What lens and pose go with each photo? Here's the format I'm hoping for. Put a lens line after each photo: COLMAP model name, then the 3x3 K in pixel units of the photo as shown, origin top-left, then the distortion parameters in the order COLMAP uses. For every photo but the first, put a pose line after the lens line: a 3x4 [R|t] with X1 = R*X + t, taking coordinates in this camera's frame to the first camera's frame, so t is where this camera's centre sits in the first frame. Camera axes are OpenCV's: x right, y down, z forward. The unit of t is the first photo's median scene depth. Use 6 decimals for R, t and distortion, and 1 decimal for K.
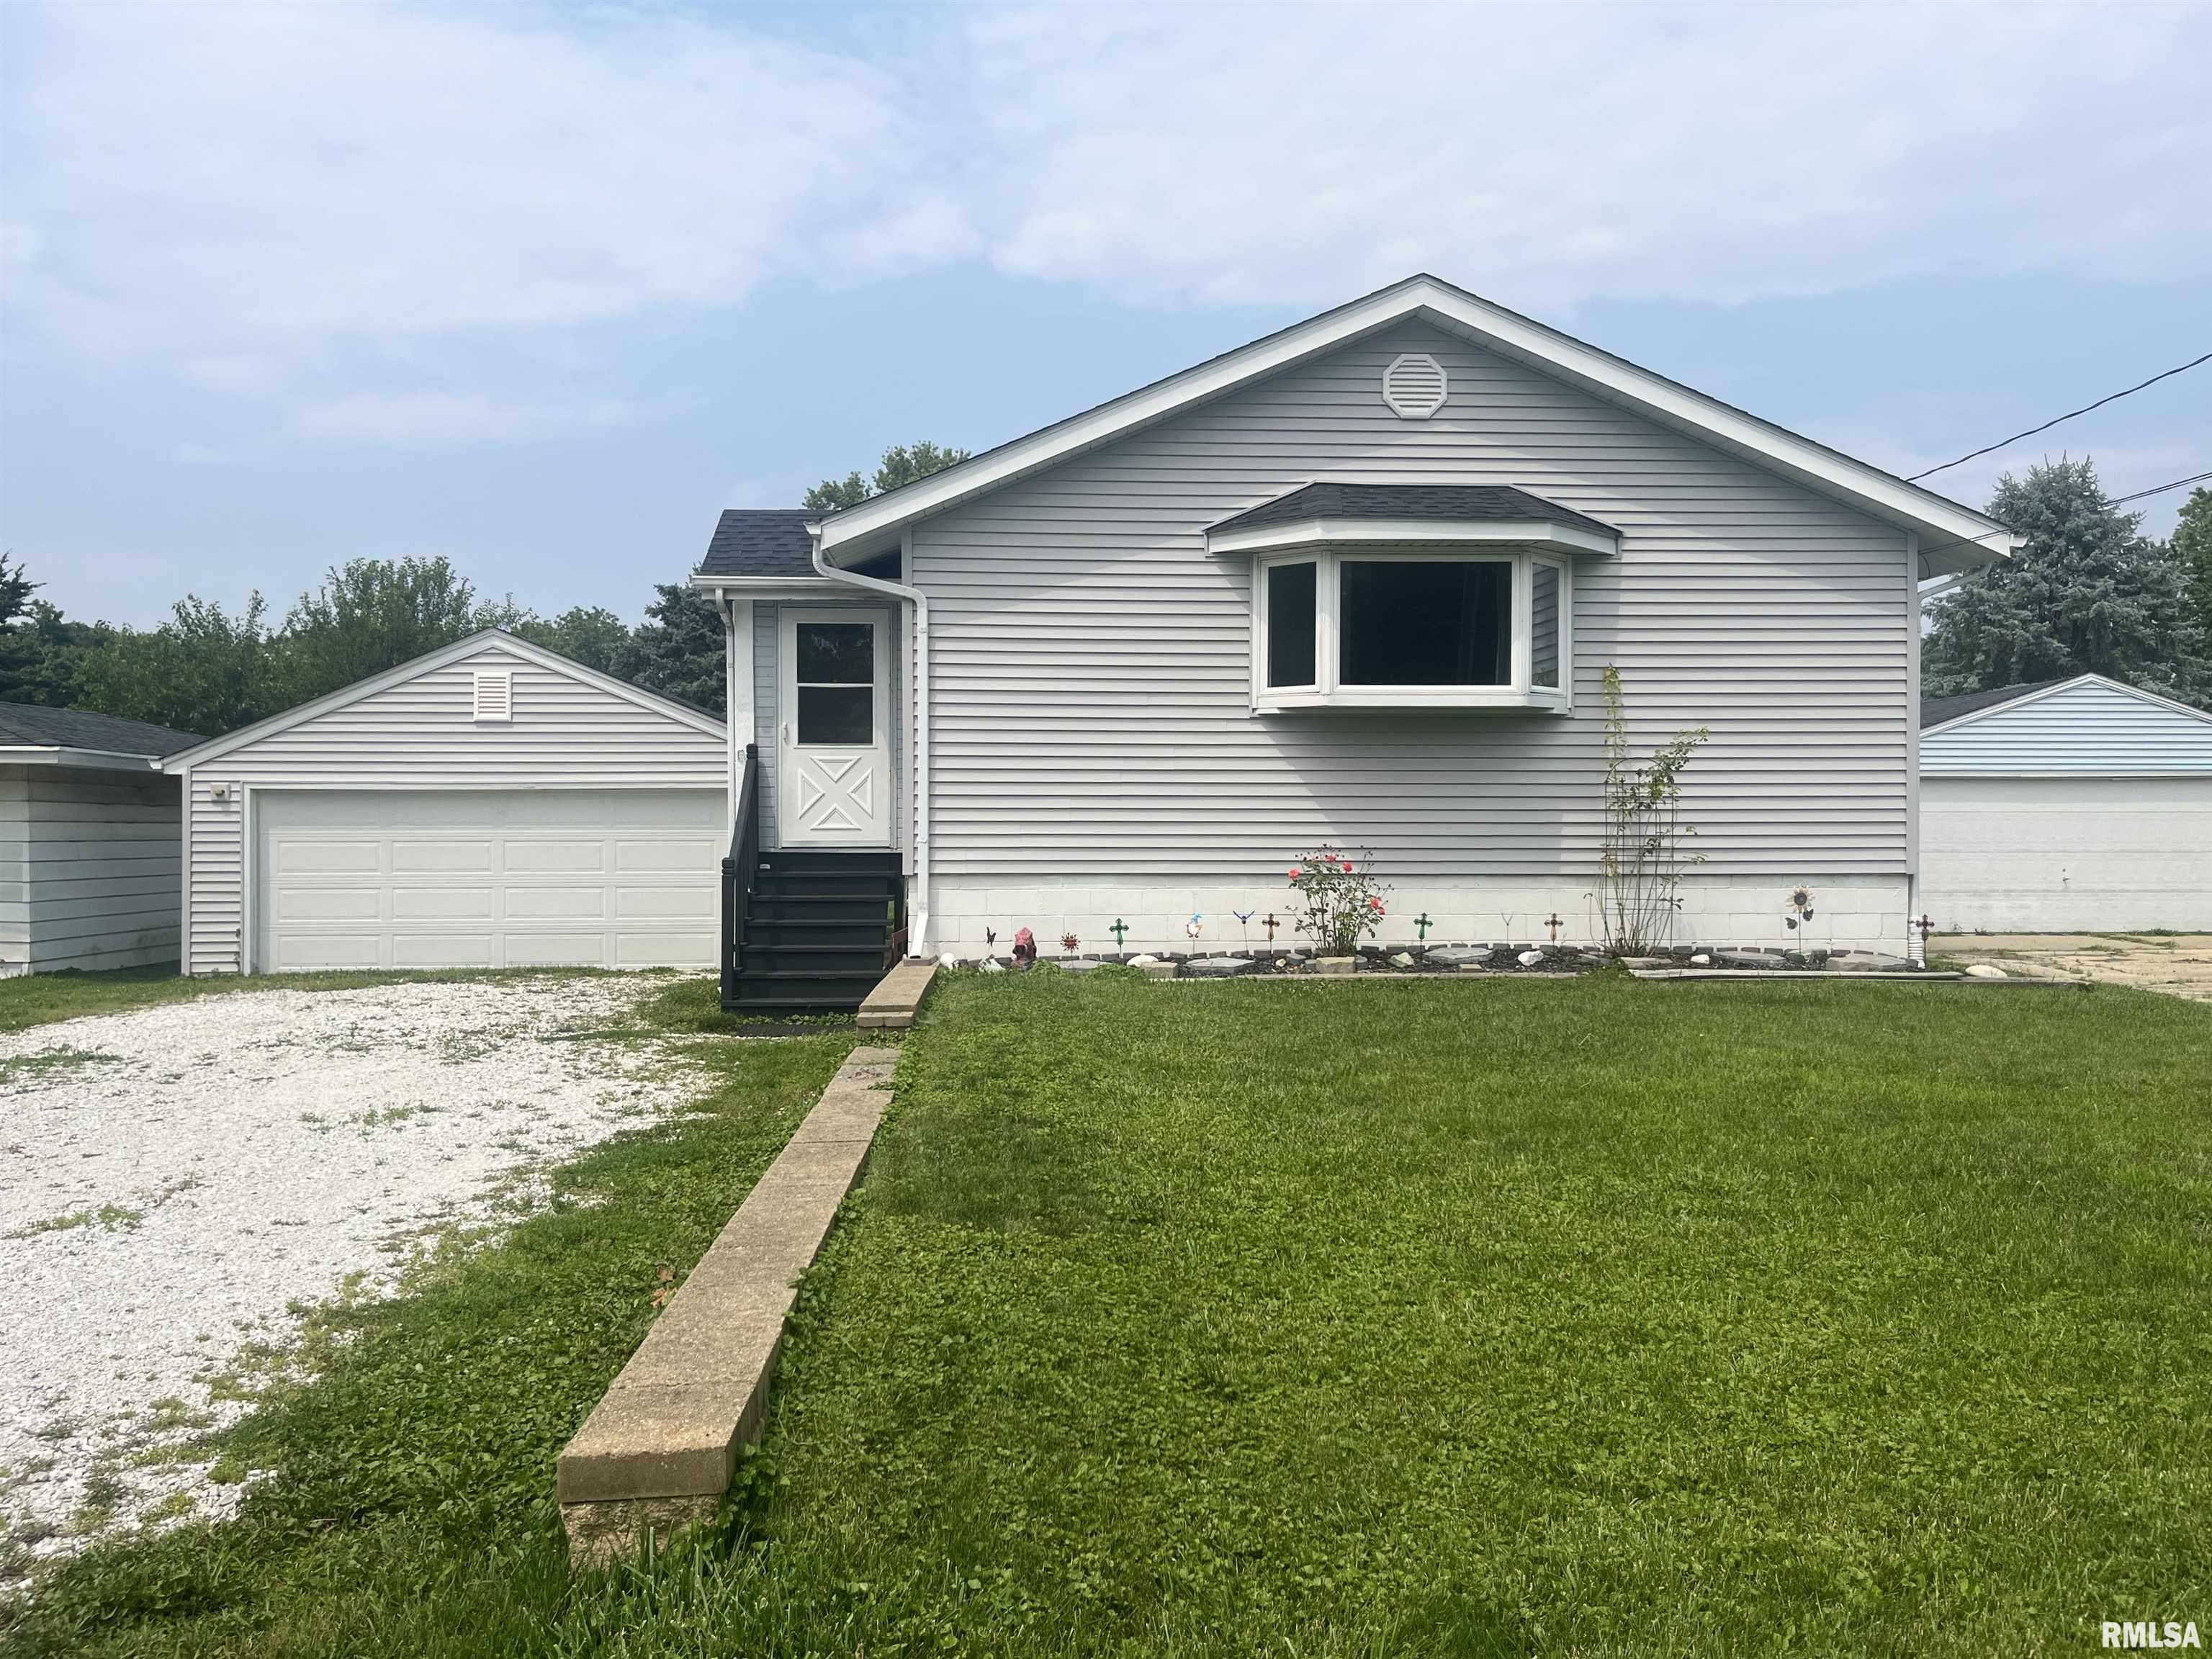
lens RADIAL K [[1799.1, 0, 1090.8], [0, 1799.1, 829.6], [0, 0, 1]] dist [0.035352, -0.030323]
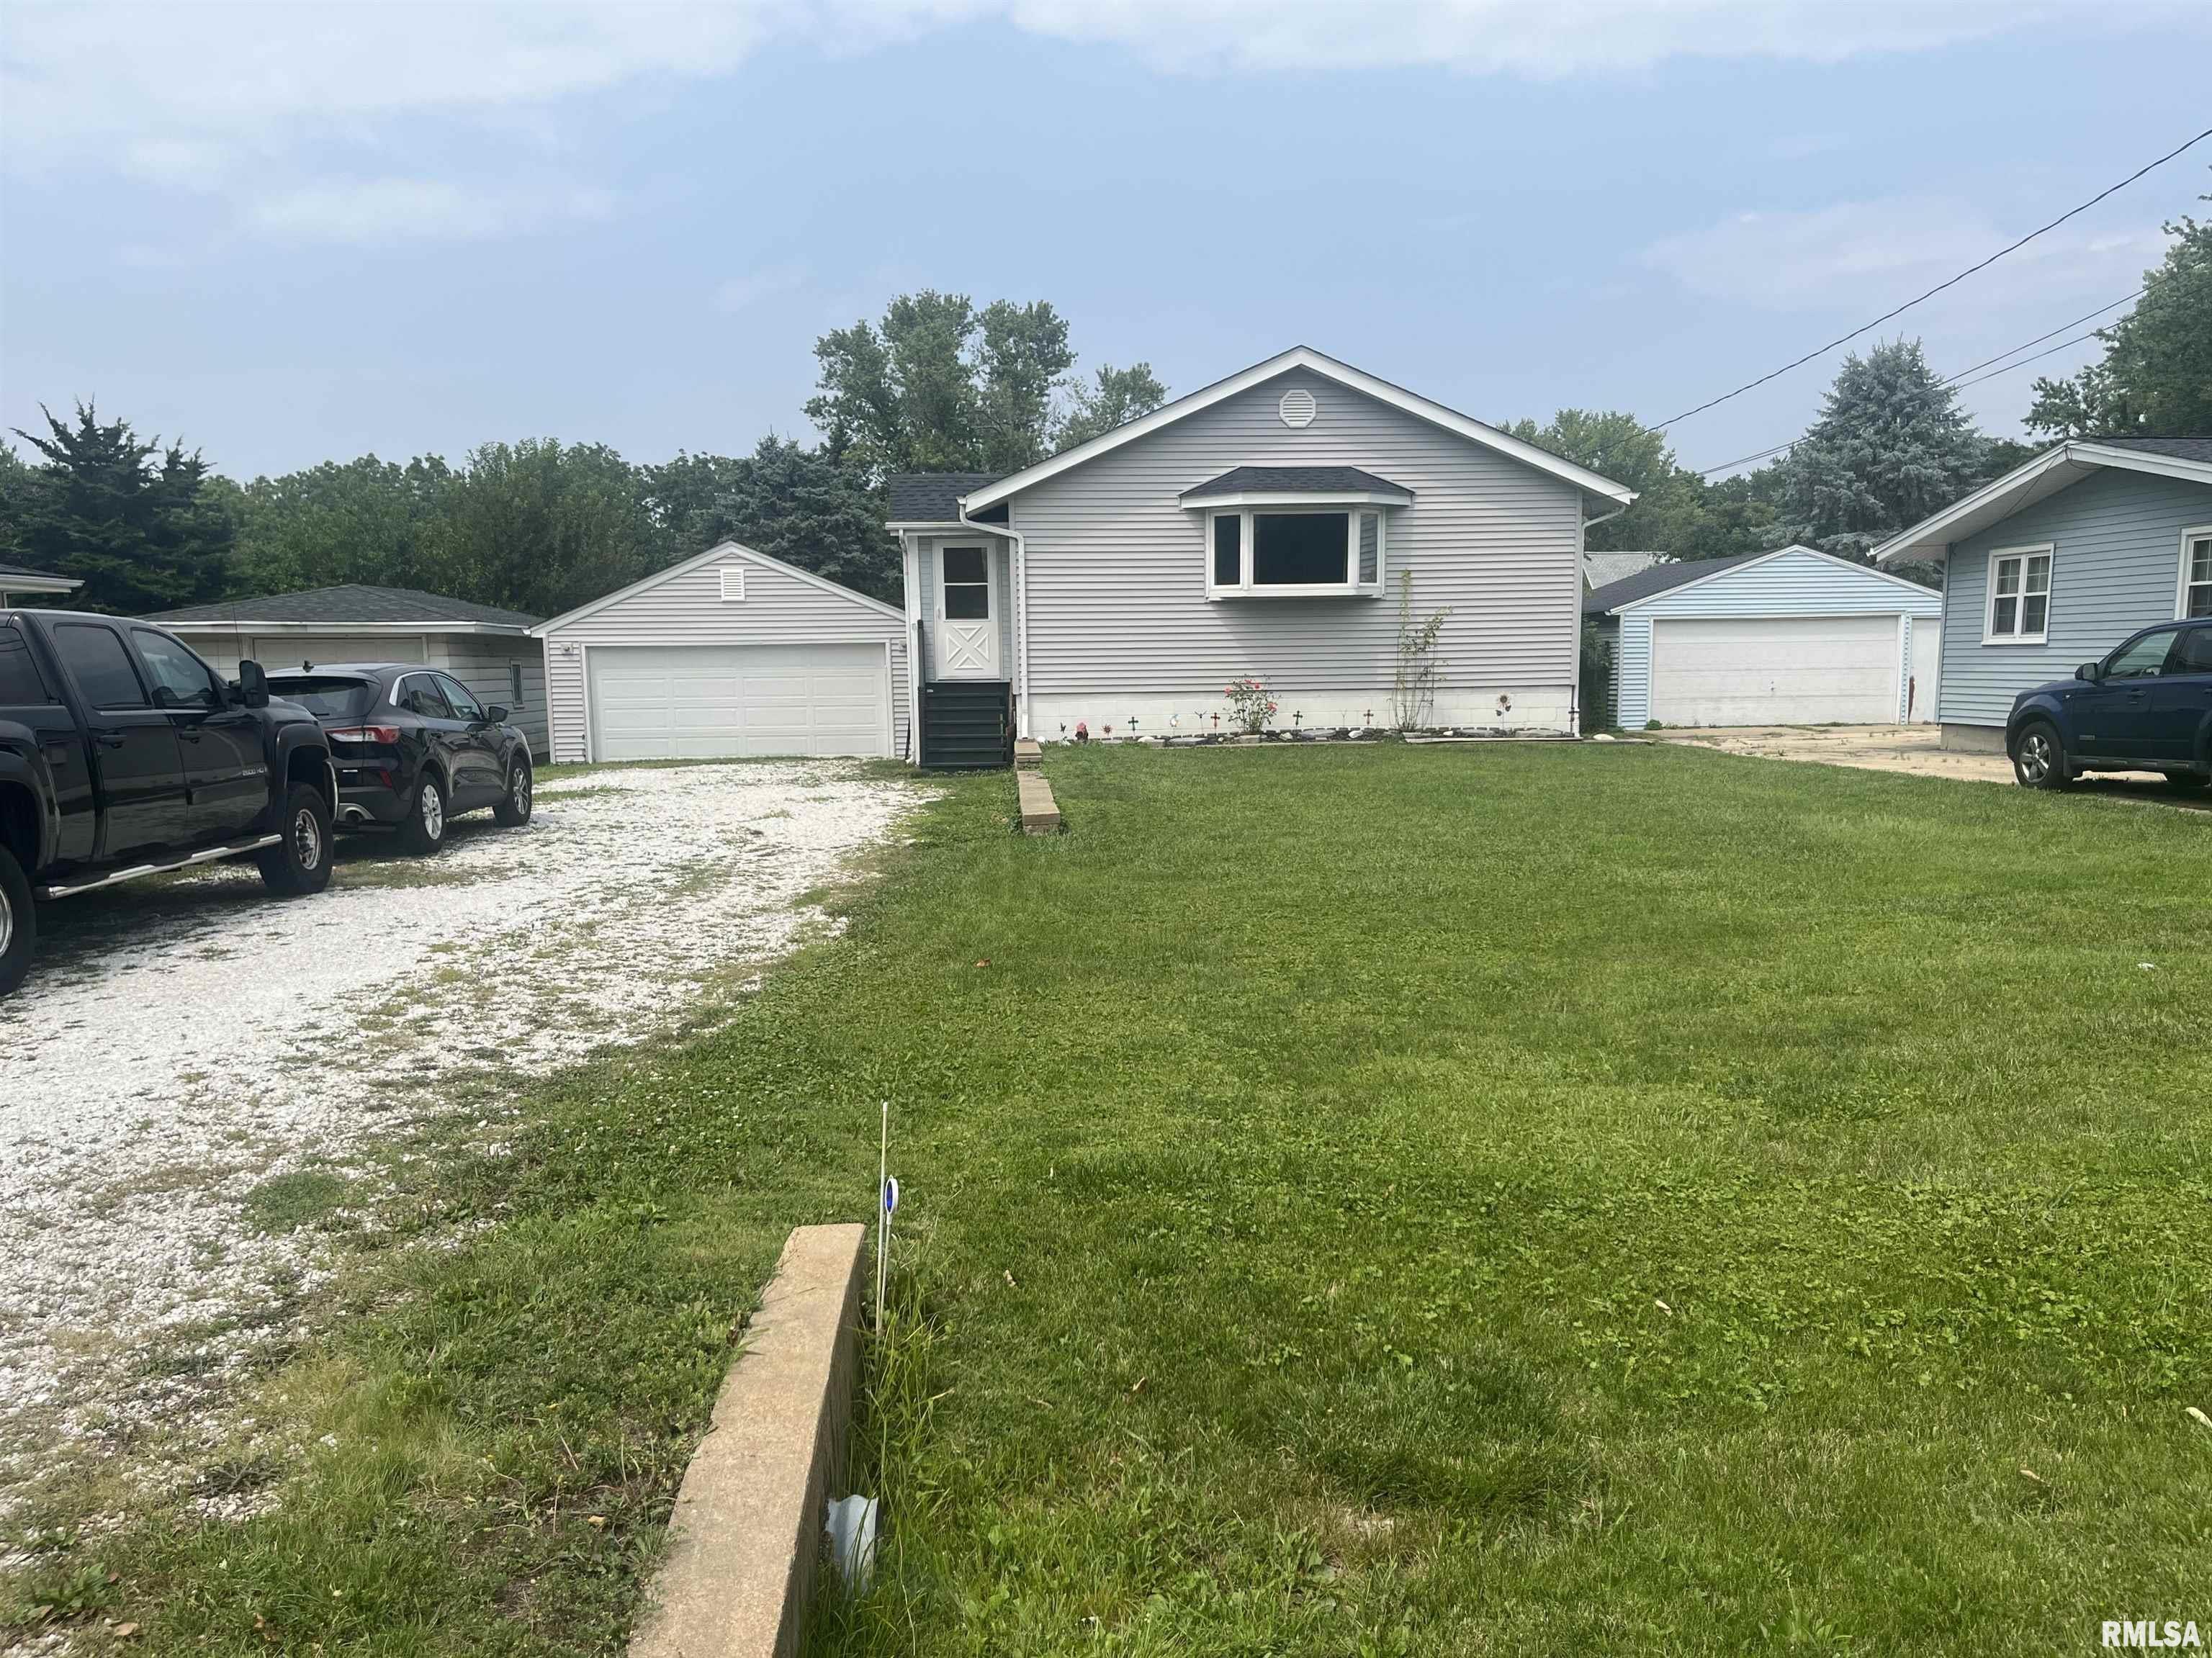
lens RADIAL K [[1799.0, 0, 1116.0], [0, 1799.0, 940.2], [0, 0, 1]] dist [0.035352, -0.030323]
pose [[0.999763, -0.015445, 0.015338, -0.032074], [0.012886, 0.987859, 0.154820, -0.008939], [-0.017543, -0.154586, 0.987824, -0.813393]]
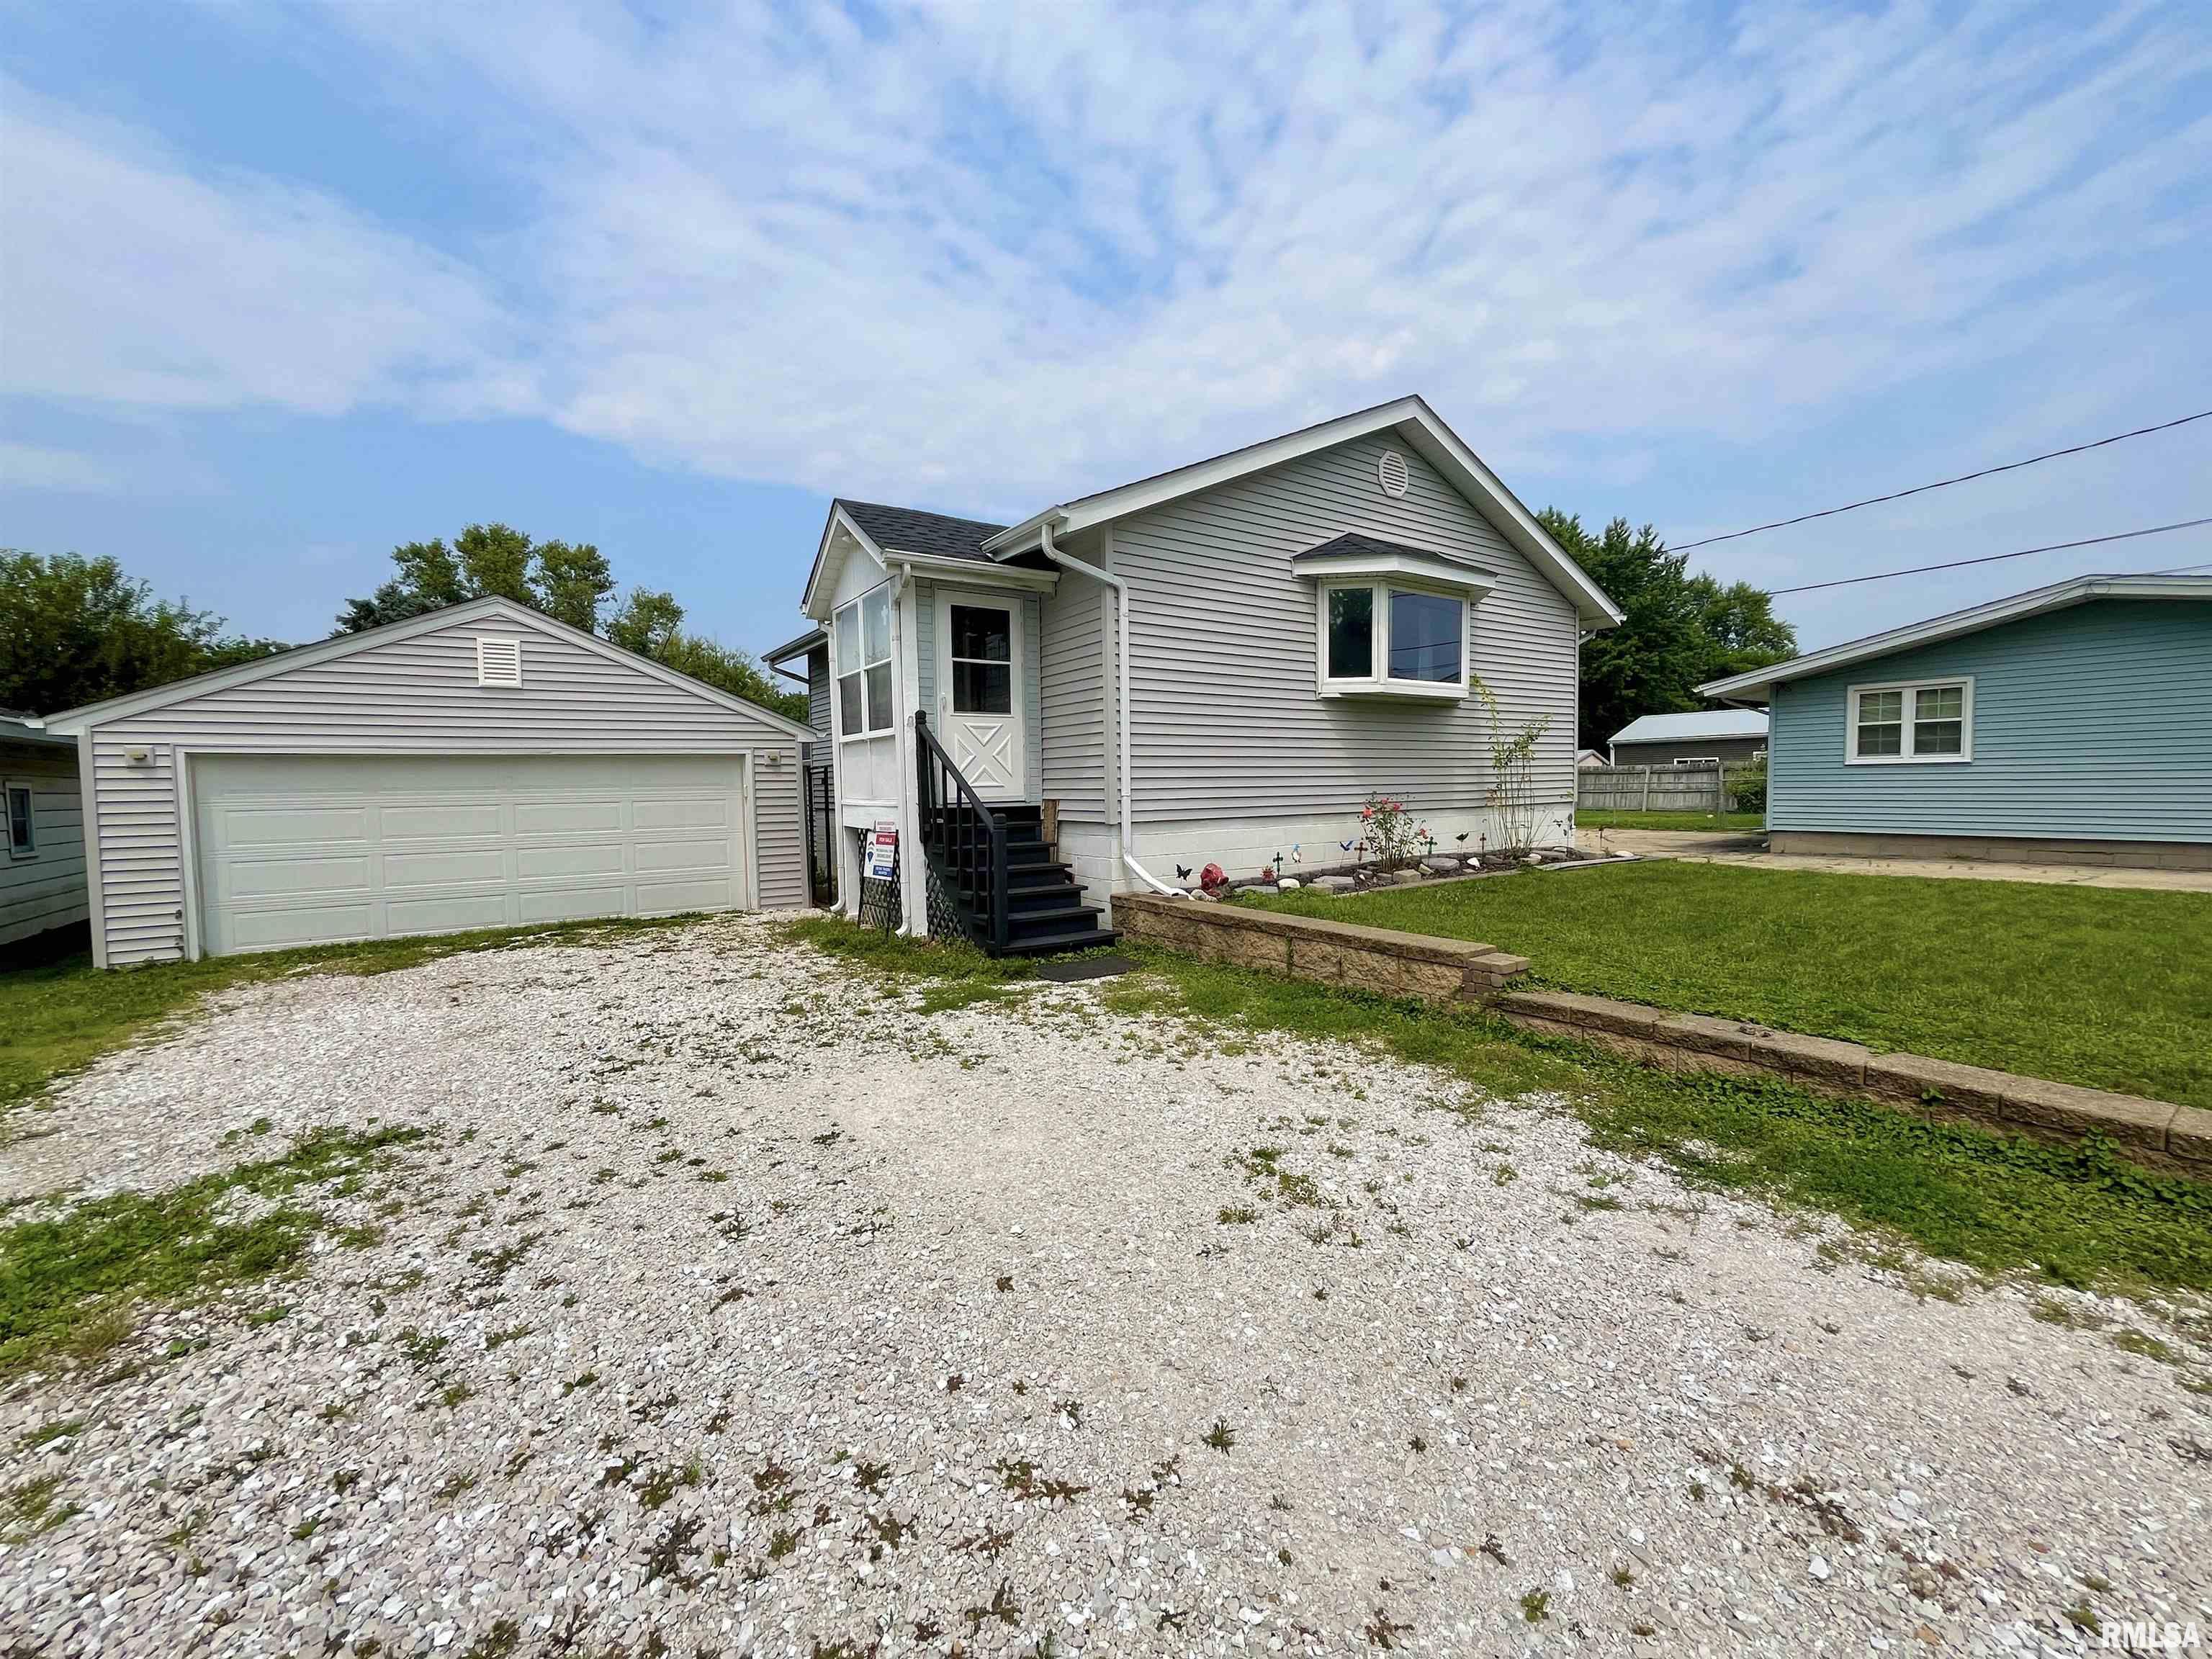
lens RADIAL K [[898.8, 0, 1106.1], [0, 898.8, 819.5], [0, 0, 1]] dist [-0.004688, -0.000733]
pose [[0.846041, -0.035170, 0.531957, -0.412198], [0.014708, 0.998982, 0.042655, -0.002300], [-0.532916, -0.028264, 0.845696, 0.502069]]
